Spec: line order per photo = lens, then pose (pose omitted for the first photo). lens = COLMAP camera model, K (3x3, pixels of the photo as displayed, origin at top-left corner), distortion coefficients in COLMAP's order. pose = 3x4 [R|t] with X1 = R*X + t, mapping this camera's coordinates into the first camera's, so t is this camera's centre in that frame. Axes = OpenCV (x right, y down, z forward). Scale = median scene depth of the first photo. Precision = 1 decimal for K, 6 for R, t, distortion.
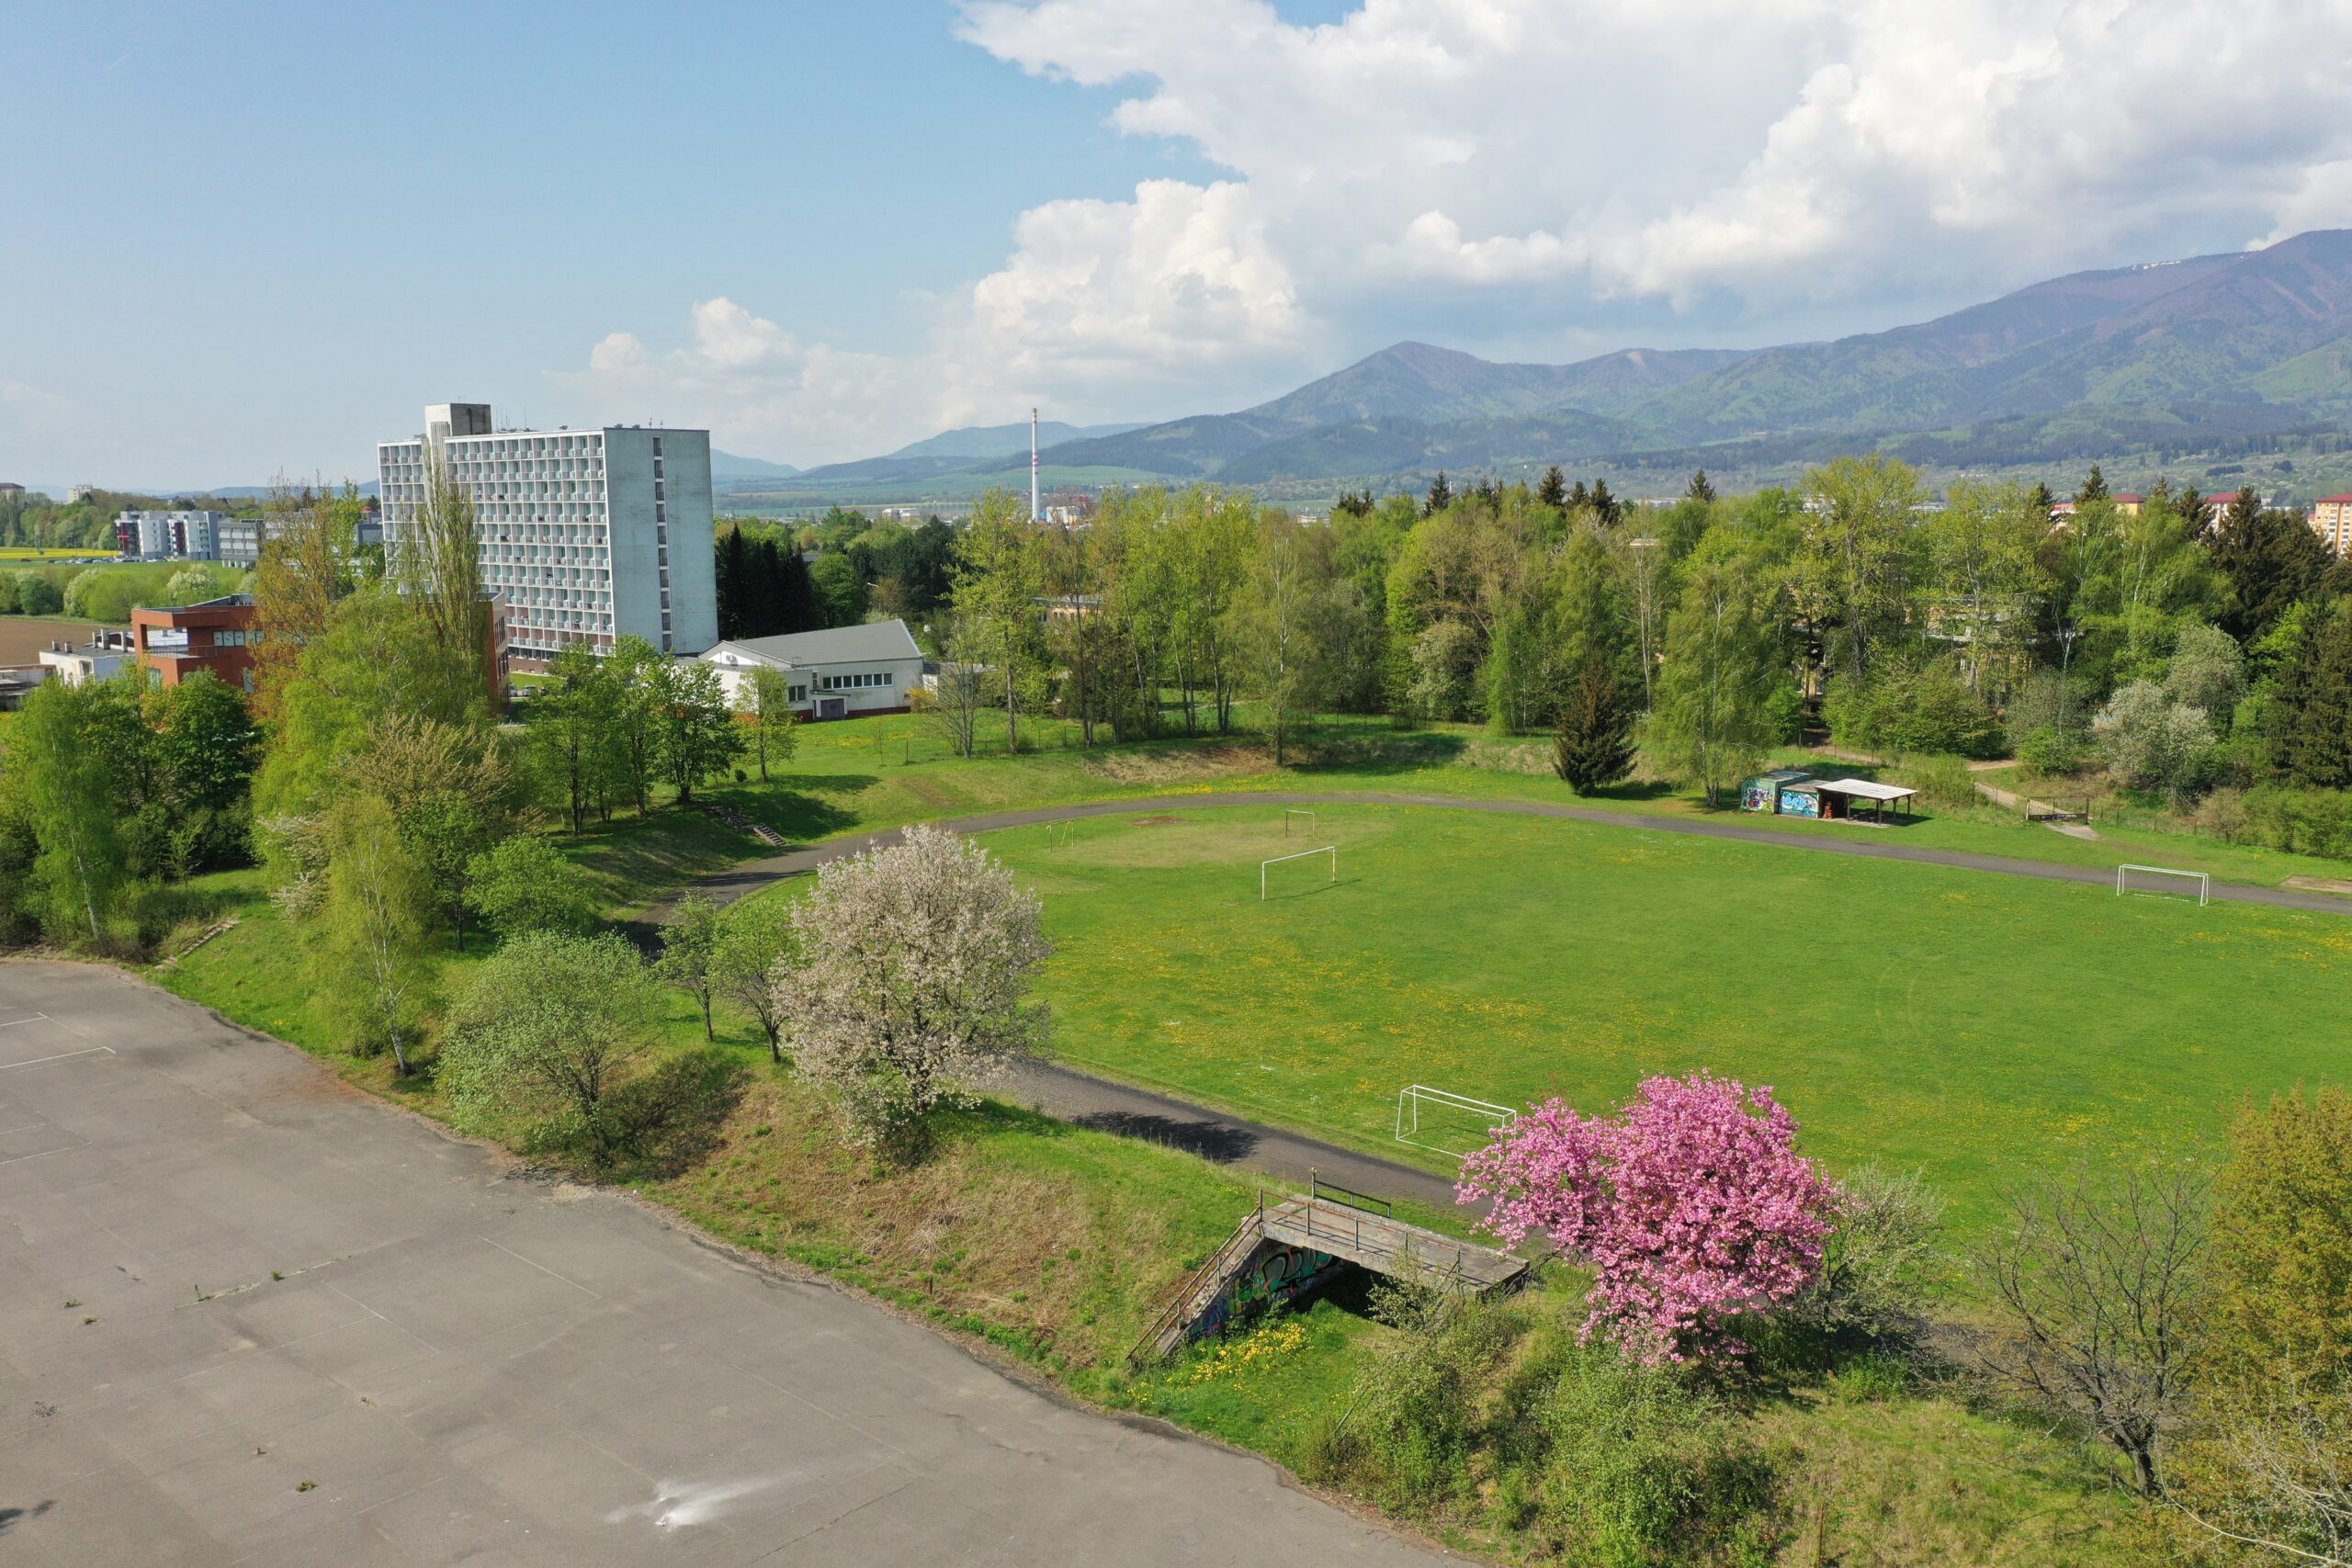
lens RADIAL K [[1873.8, 0, 1180.3], [0, 1873.8, 793.1], [0, 0, 1]] dist [0.015546, -0.000925]
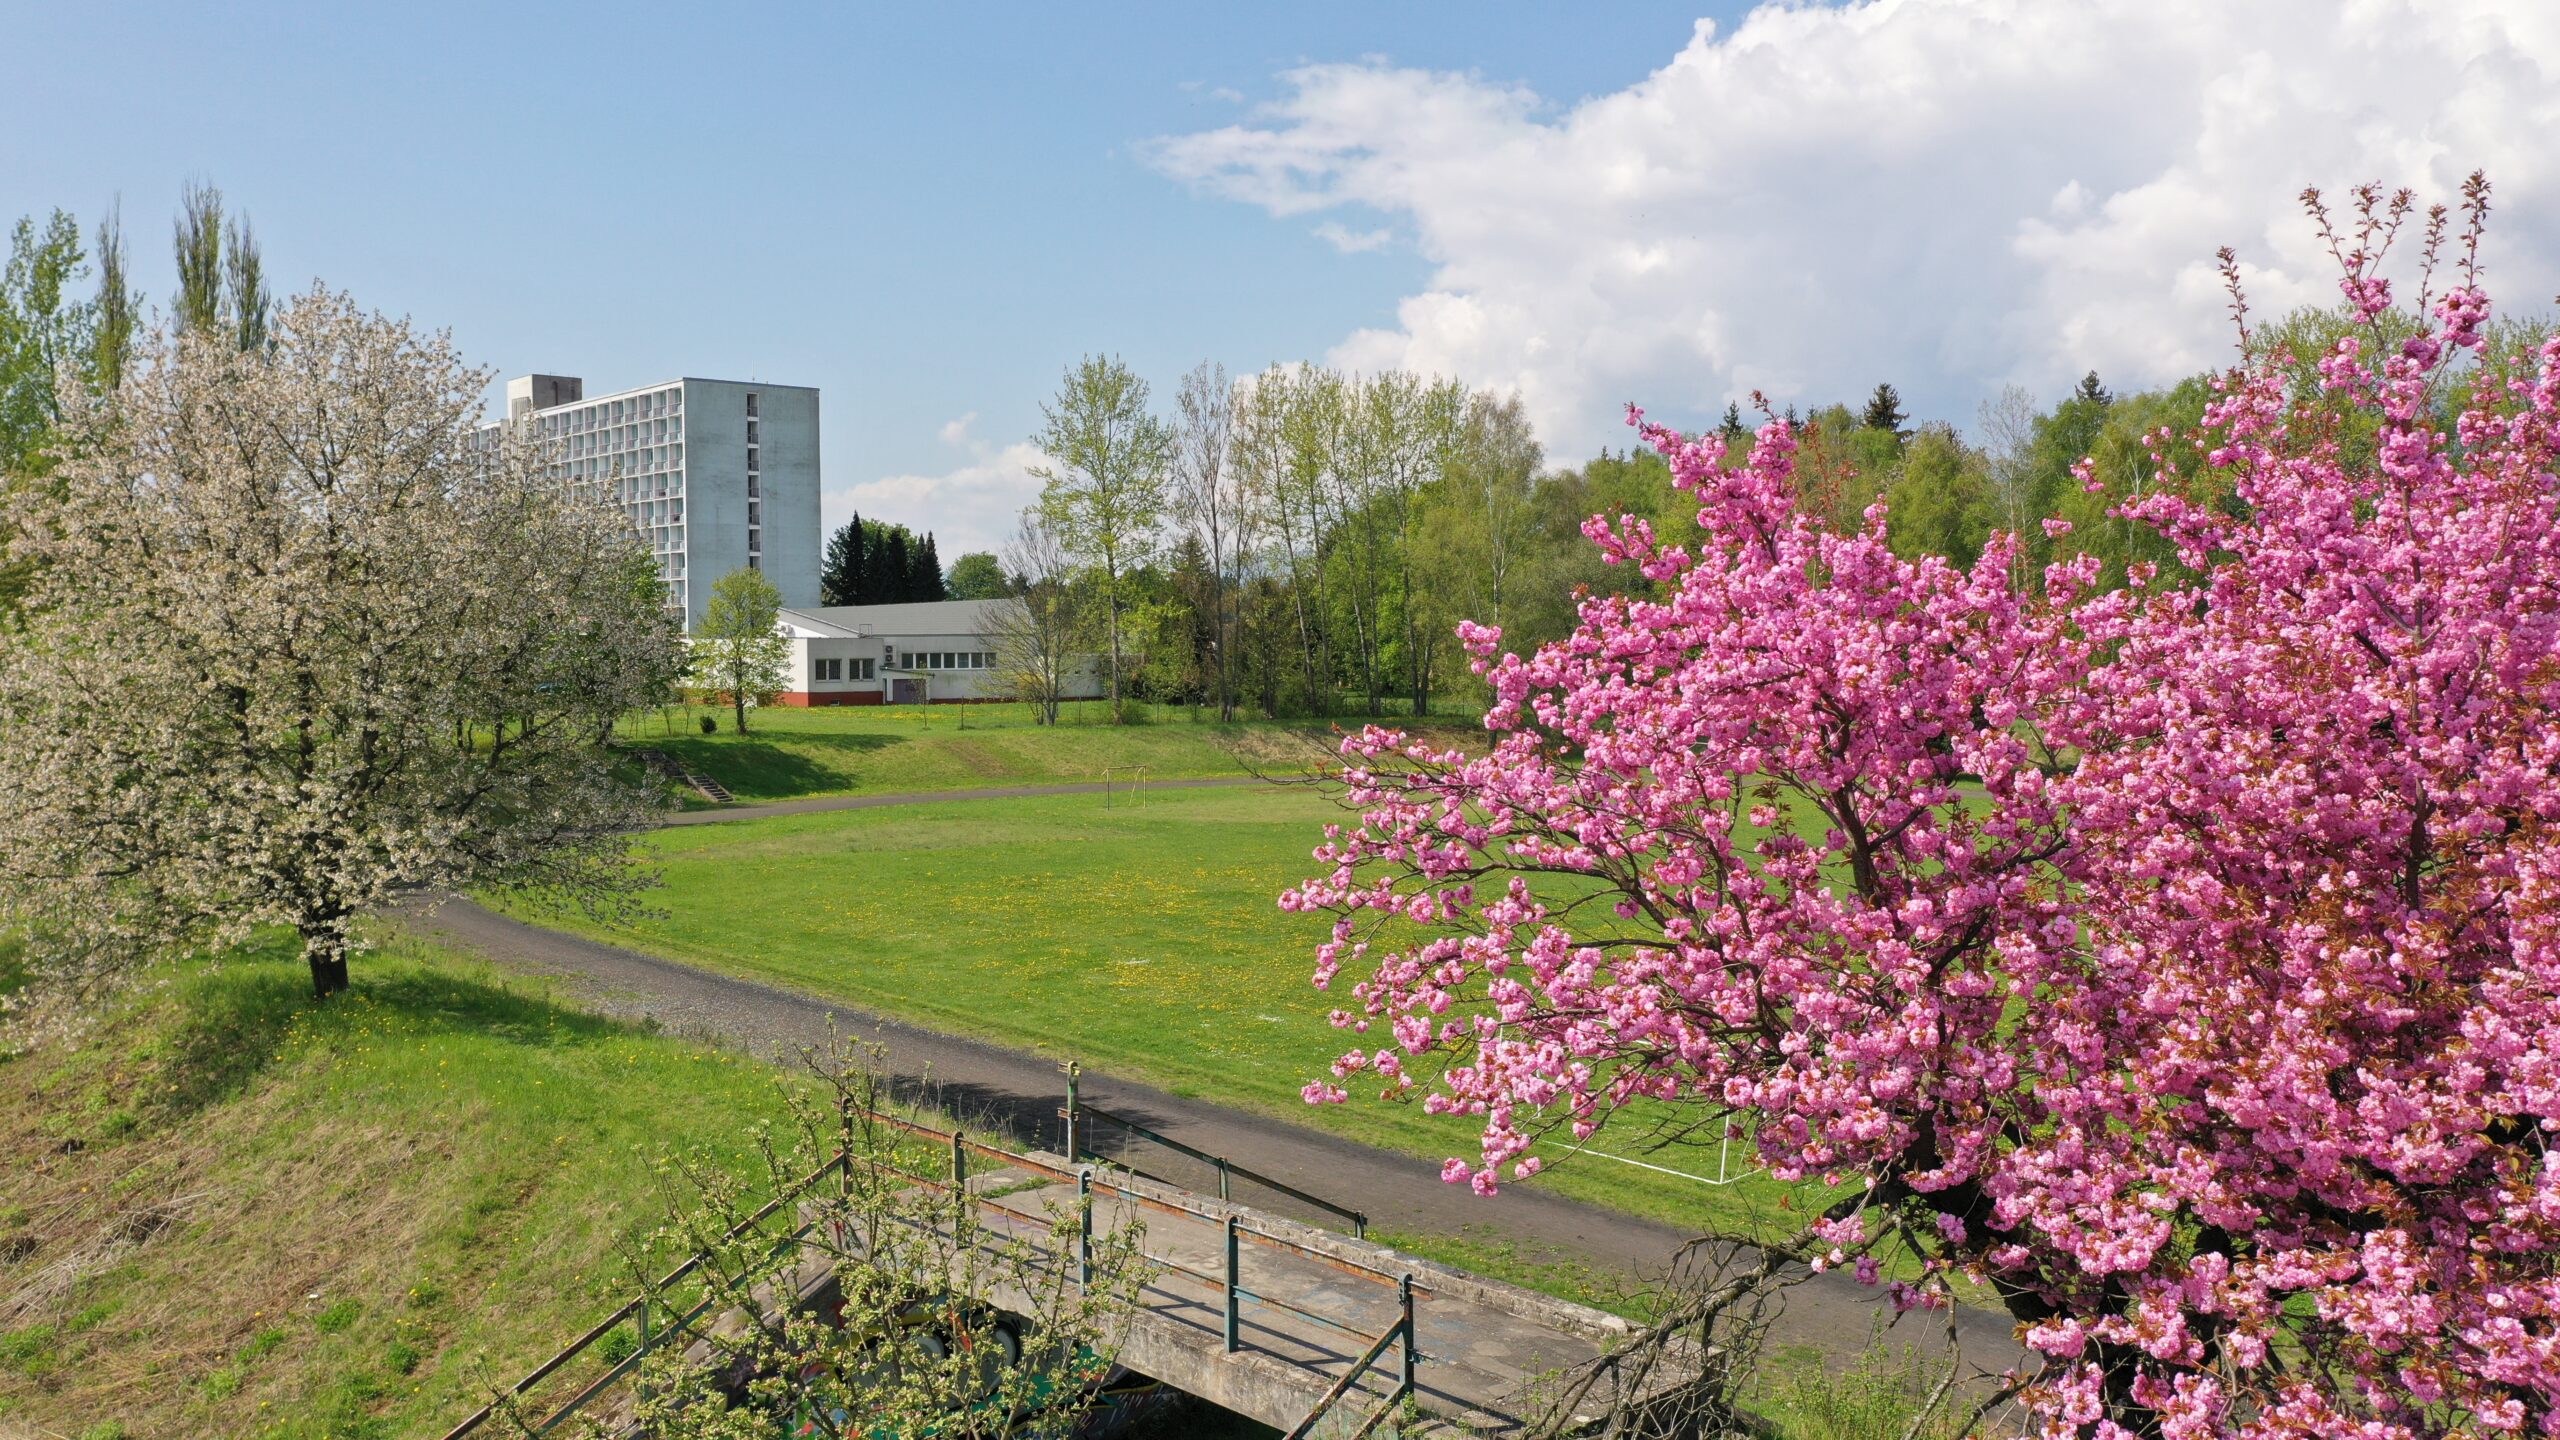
lens RADIAL K [[2038.4, 0, 1281.6], [0, 2038.4, 732.1], [0, 0, 1]] dist [0.016907, 0.002529]
pose [[0.995240, 0.007456, -0.097174, 0.055135], [-0.017875, 0.994120, -0.106795, 0.071011], [0.095806, 0.108024, 0.989521, 0.257097]]
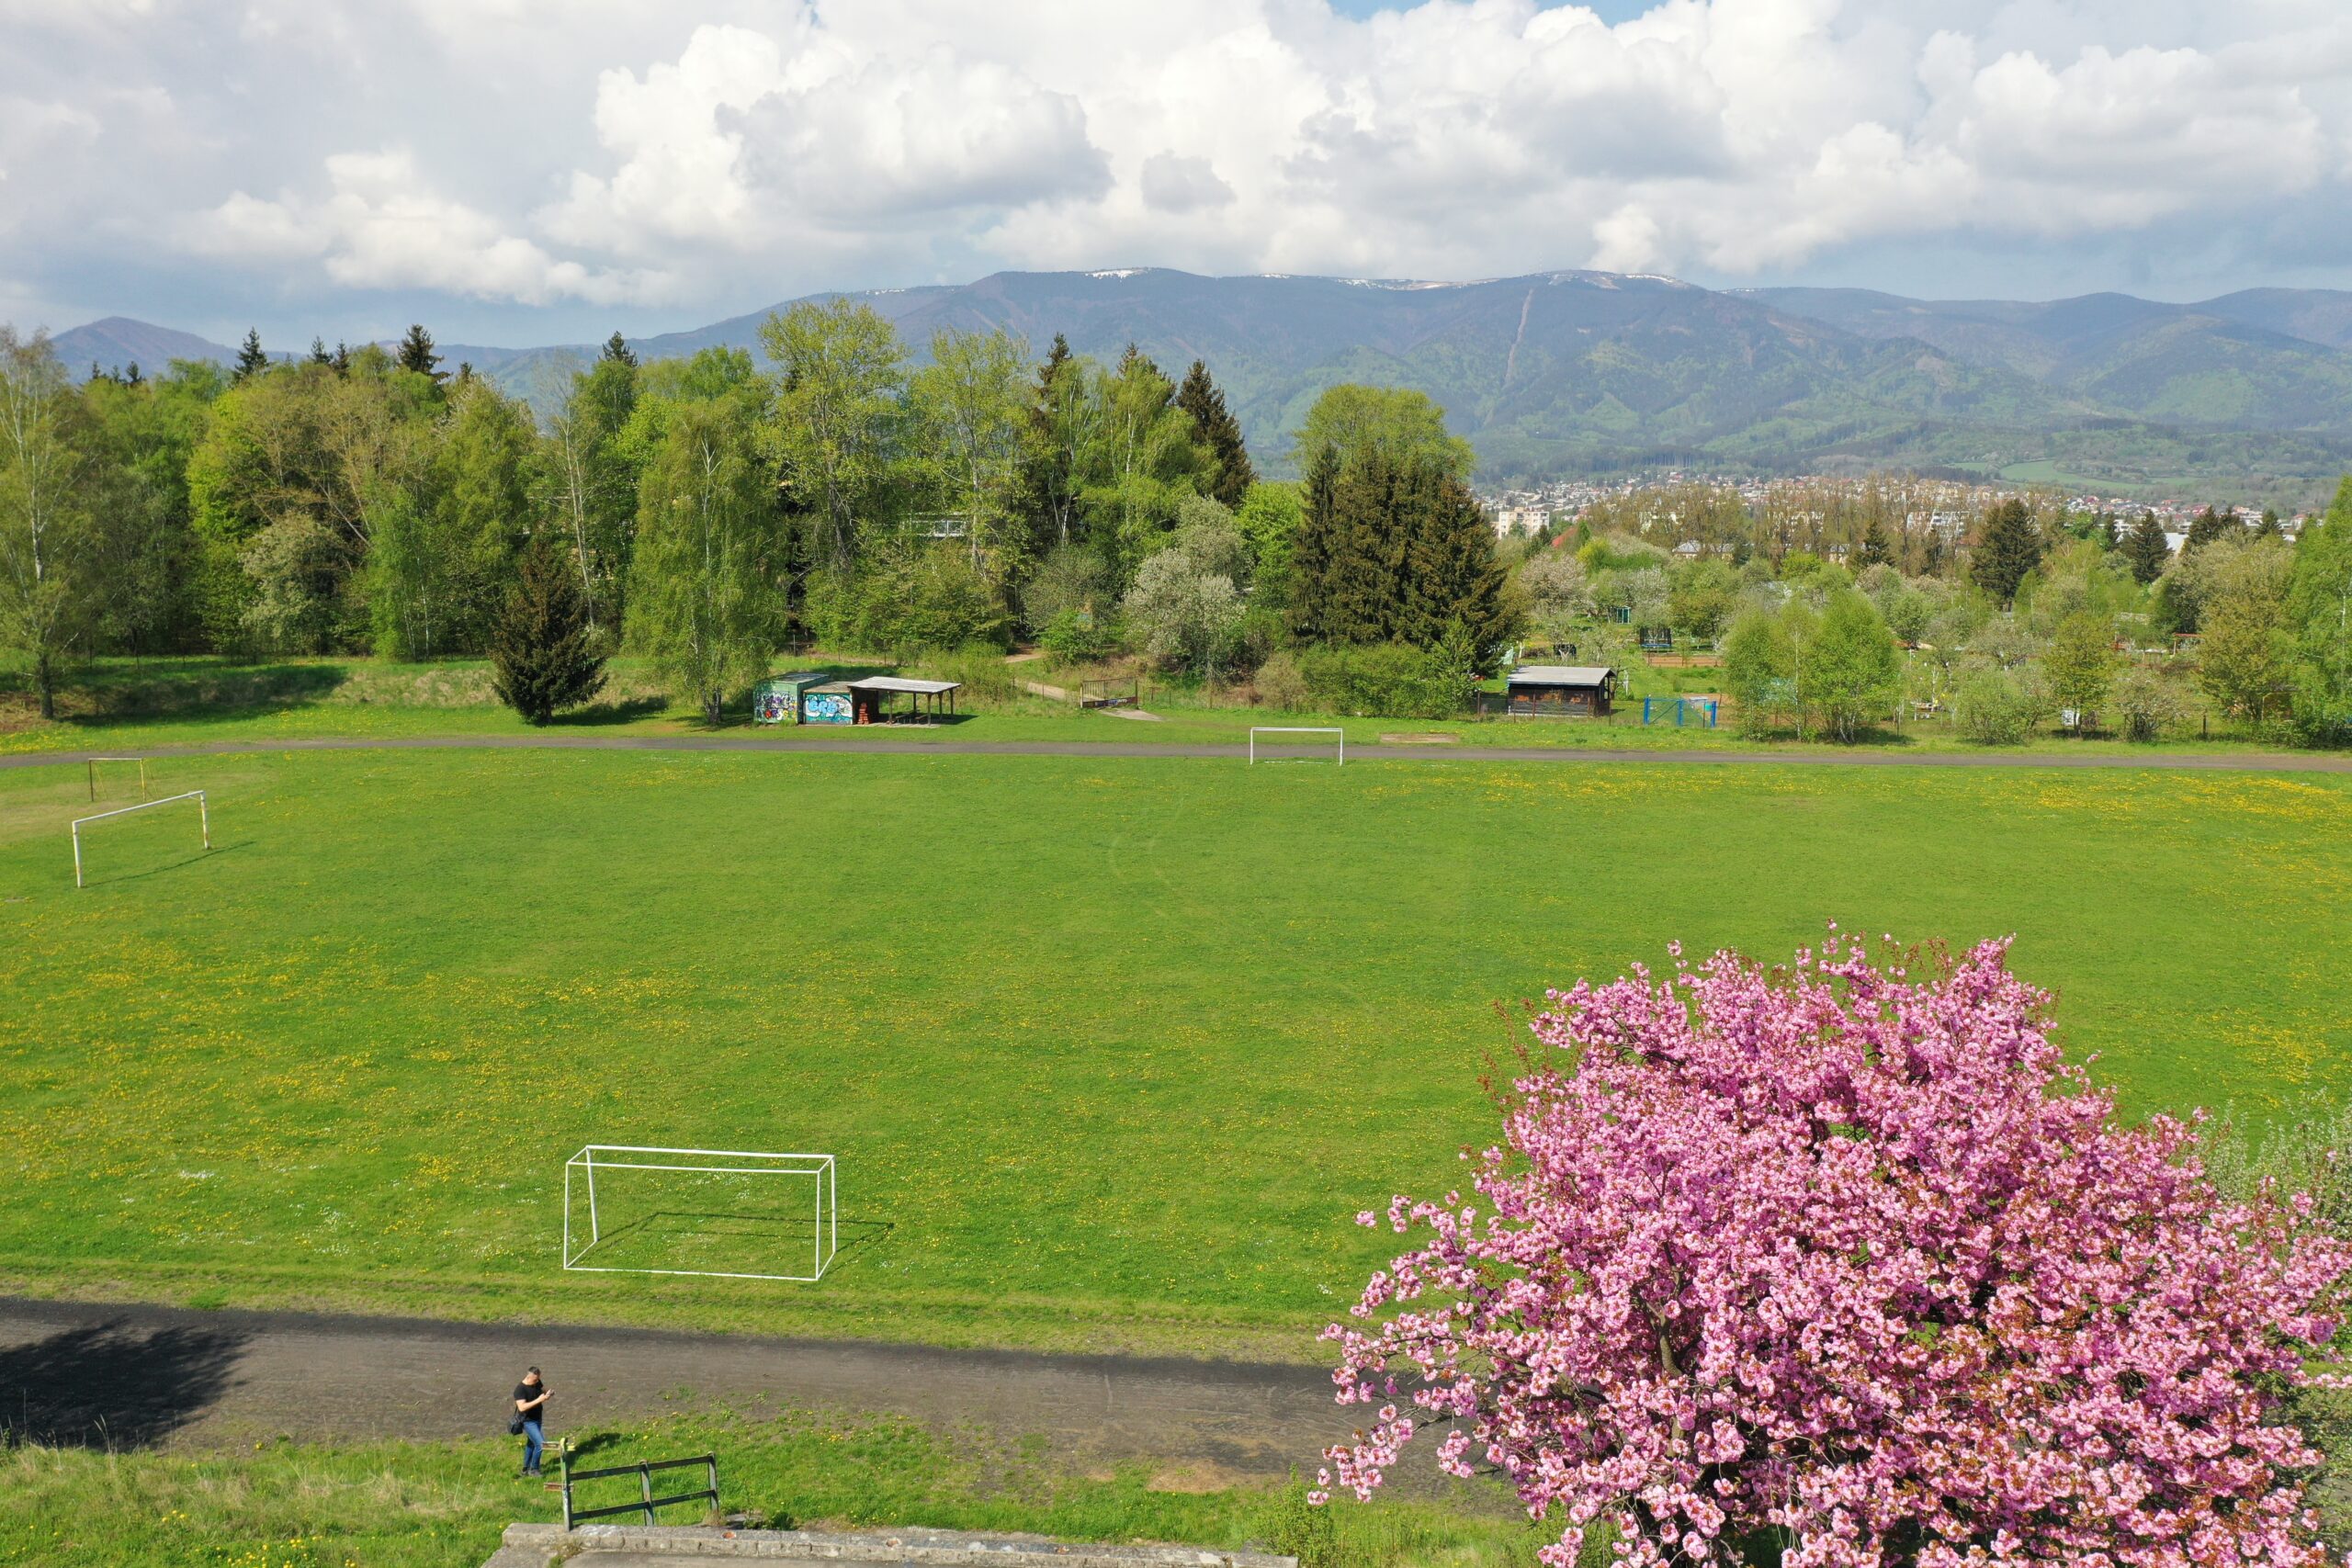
lens RADIAL K [[1873.8, 0, 1184.6], [0, 1873.8, 795.9], [0, 0, 1]] dist [0.015546, -0.000925]
pose [[0.812152, -0.087374, 0.576867, -0.008696], [0.088480, 0.995732, 0.026249, 0.034116], [-0.576698, 0.029722, 0.816416, 0.259472]]
